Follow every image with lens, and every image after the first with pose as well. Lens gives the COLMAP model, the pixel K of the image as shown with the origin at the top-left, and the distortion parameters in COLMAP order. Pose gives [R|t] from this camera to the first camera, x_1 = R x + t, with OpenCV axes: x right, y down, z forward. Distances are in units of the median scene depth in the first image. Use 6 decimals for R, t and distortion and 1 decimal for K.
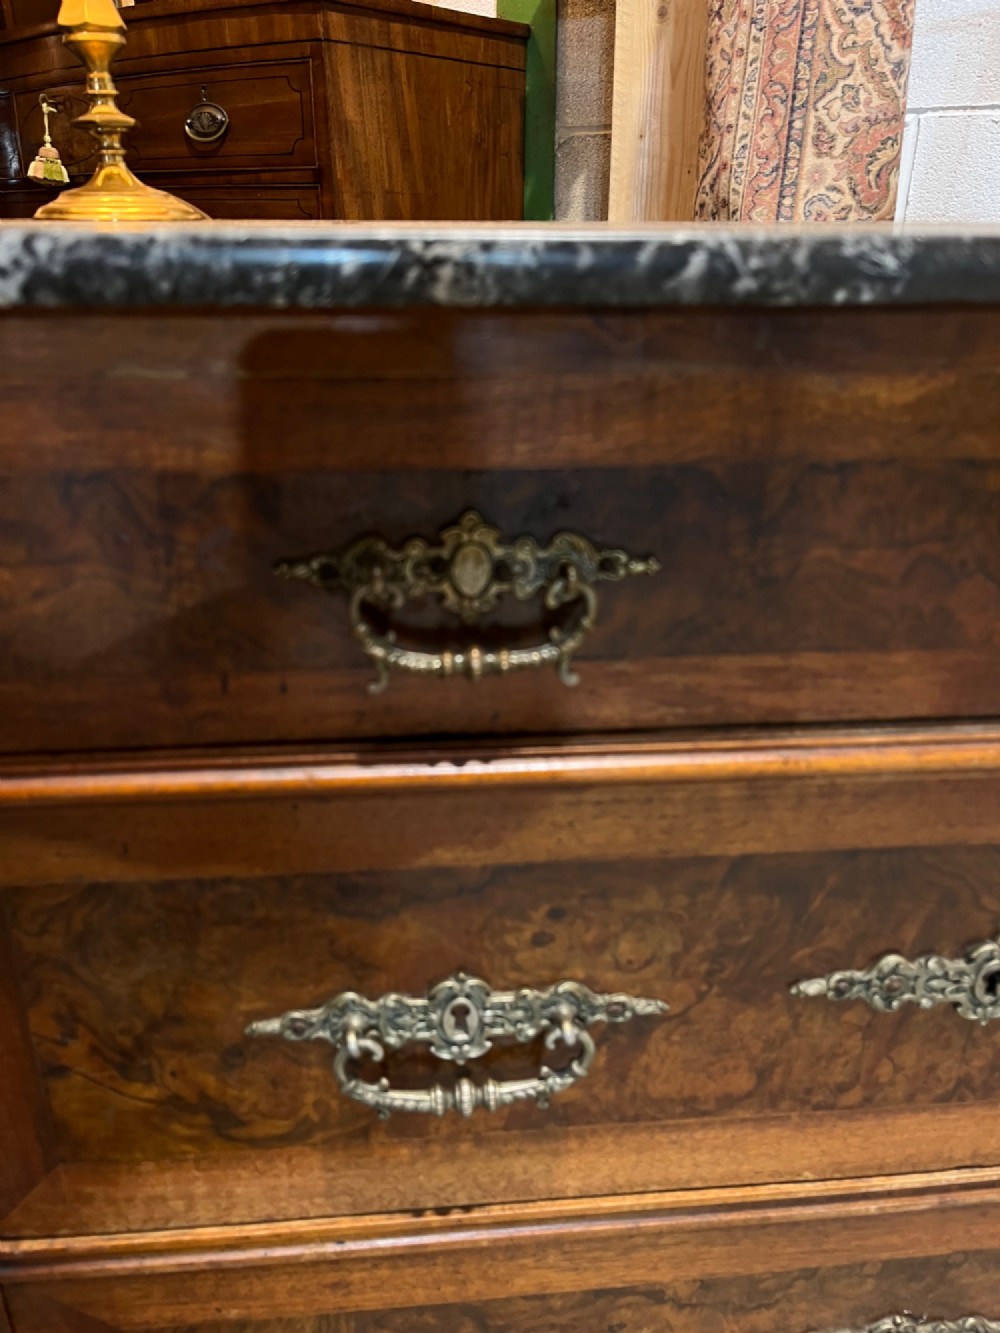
lens RADIAL K [[1006.7, 0, 491.8], [0, 1006.7, 673.7], [0, 0, 1]] dist [0.073372, -0.108896]
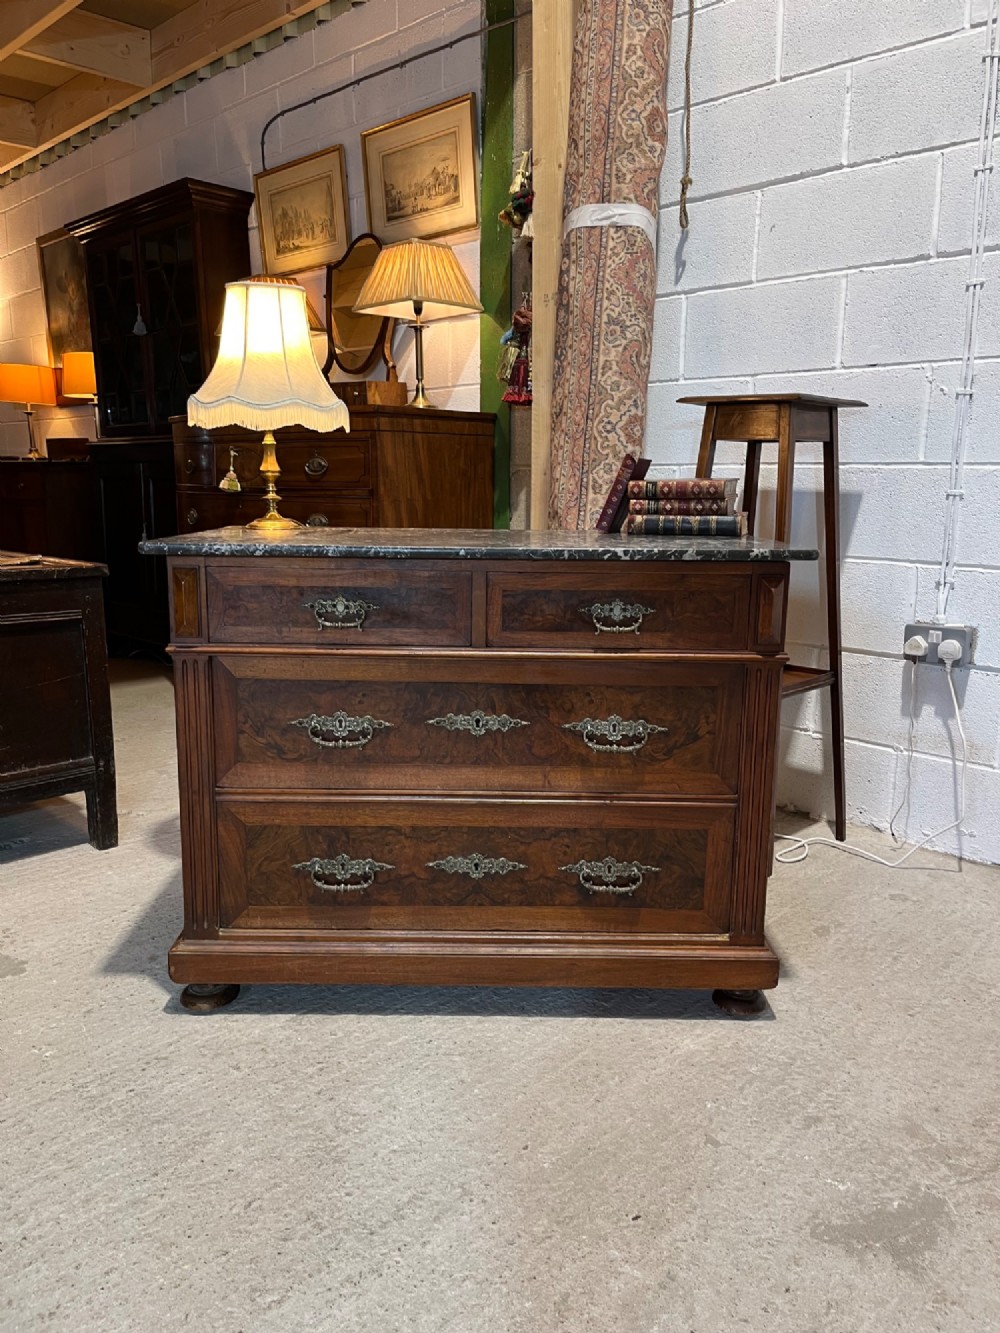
lens RADIAL K [[1006.3, 0, 499.4], [0, 1006.3, 663.0], [0, 0, 1]] dist [0.066773, -0.094946]
pose [[0.996052, 0.022970, -0.085752, 0.860770], [-0.043018, 0.969847, -0.239887, 0.955915], [0.077657, 0.242629, 0.967006, -2.651304]]
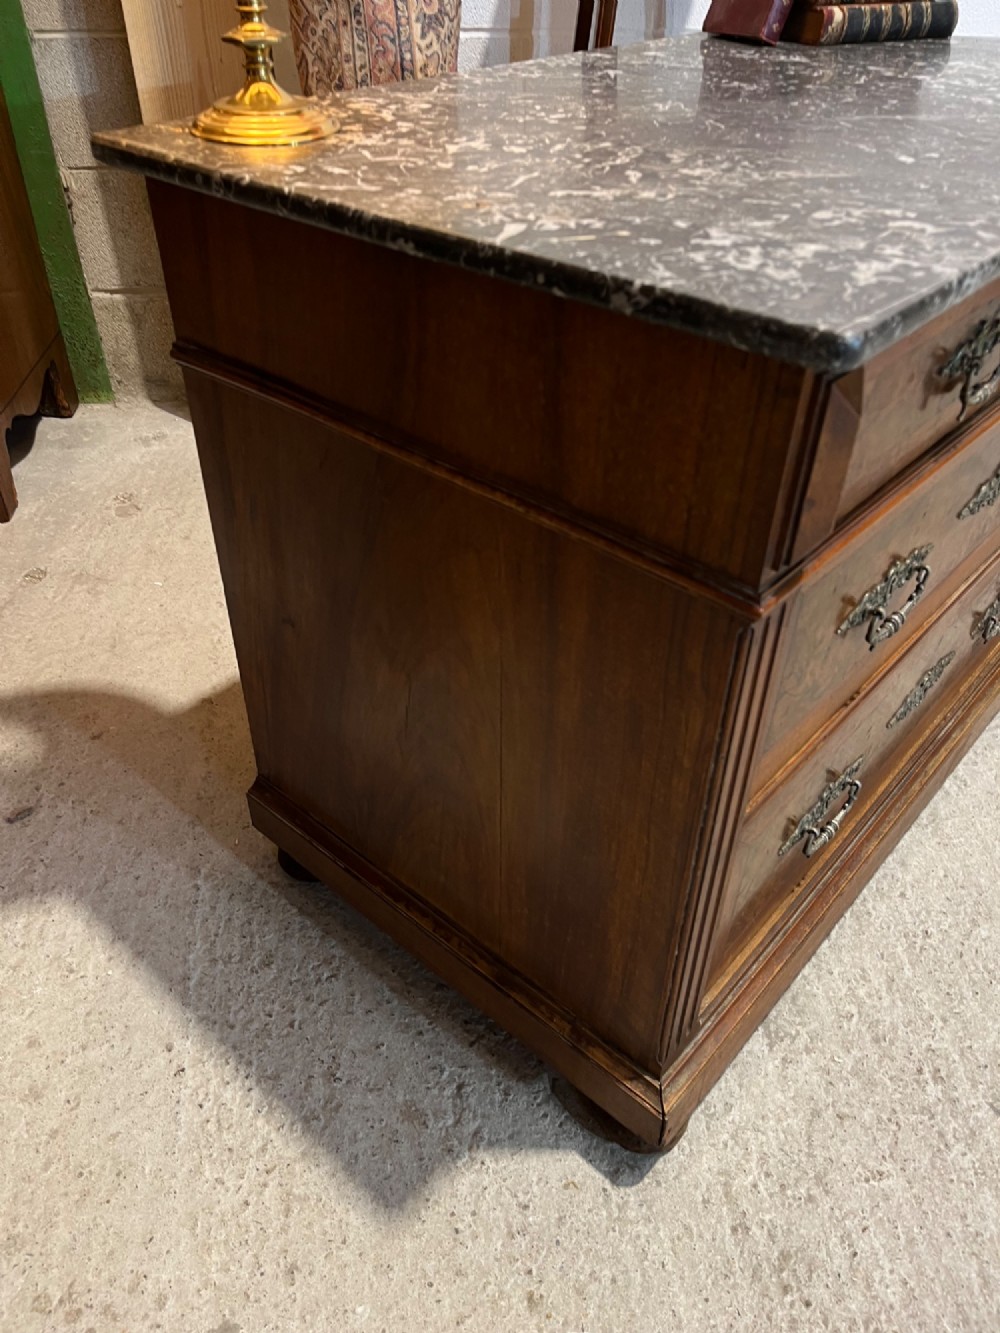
lens RADIAL K [[1006.5, 0, 492.5], [0, 1006.5, 654.6], [0, 0, 1]] dist [0.074820, -0.102868]
pose [[0.734564, -0.413994, 0.537610, -1.570934], [0.272737, 0.905628, 0.324736, -0.359869], [-0.621313, -0.091913, 0.778153, -0.059405]]
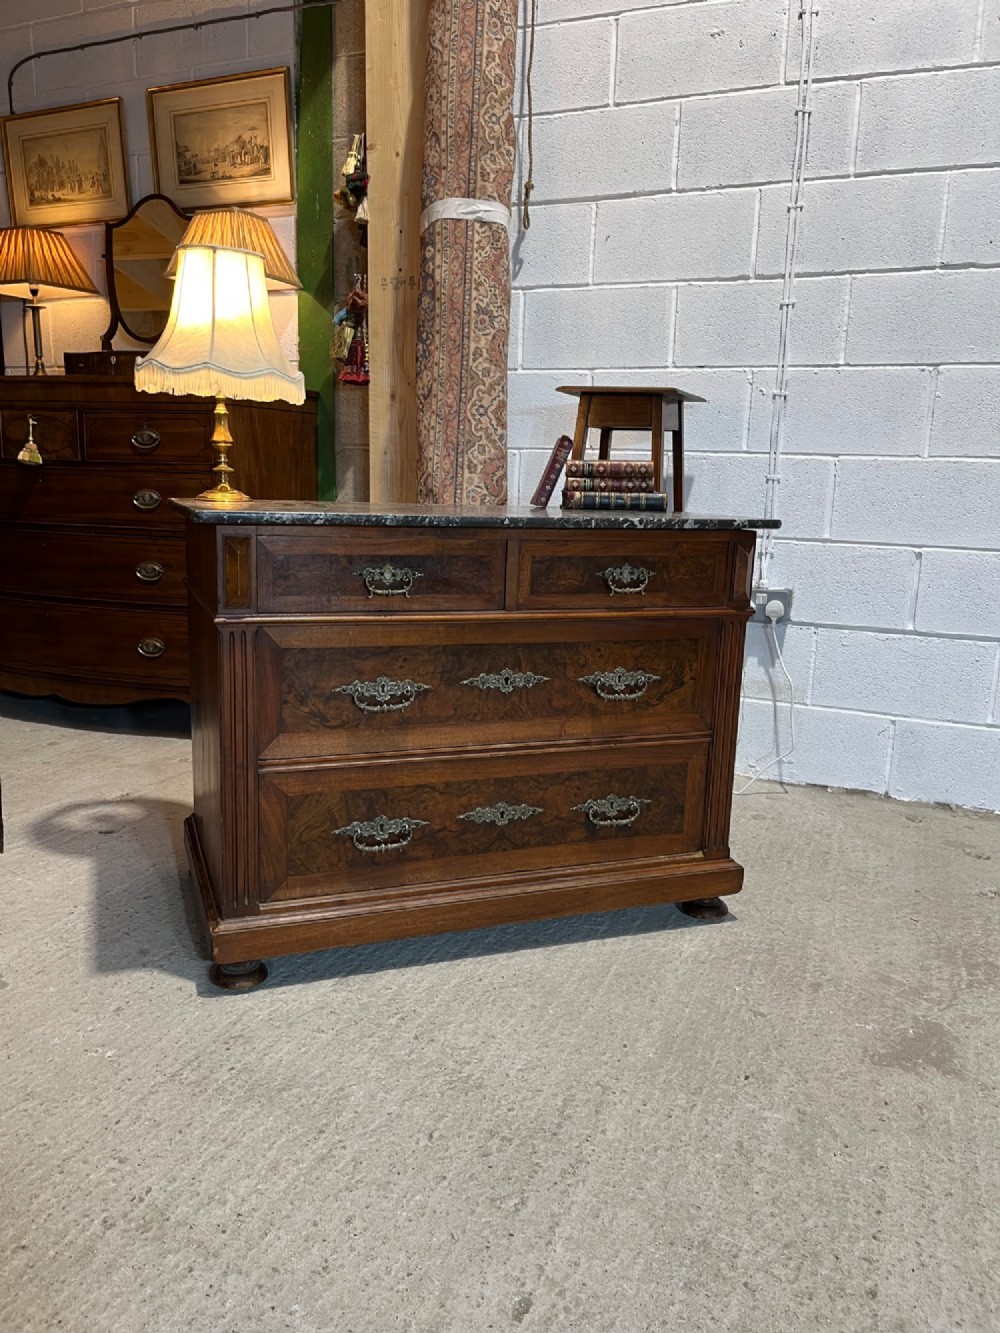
lens RADIAL K [[1006.3, 0, 499.4], [0, 1006.3, 663.0], [0, 0, 1]] dist [0.066773, -0.094946]
pose [[0.962939, -0.023314, 0.268711, -0.622941], [0.085084, 0.971646, -0.220601, 1.094370], [-0.255949, 0.235289, 0.937619, -2.777551]]
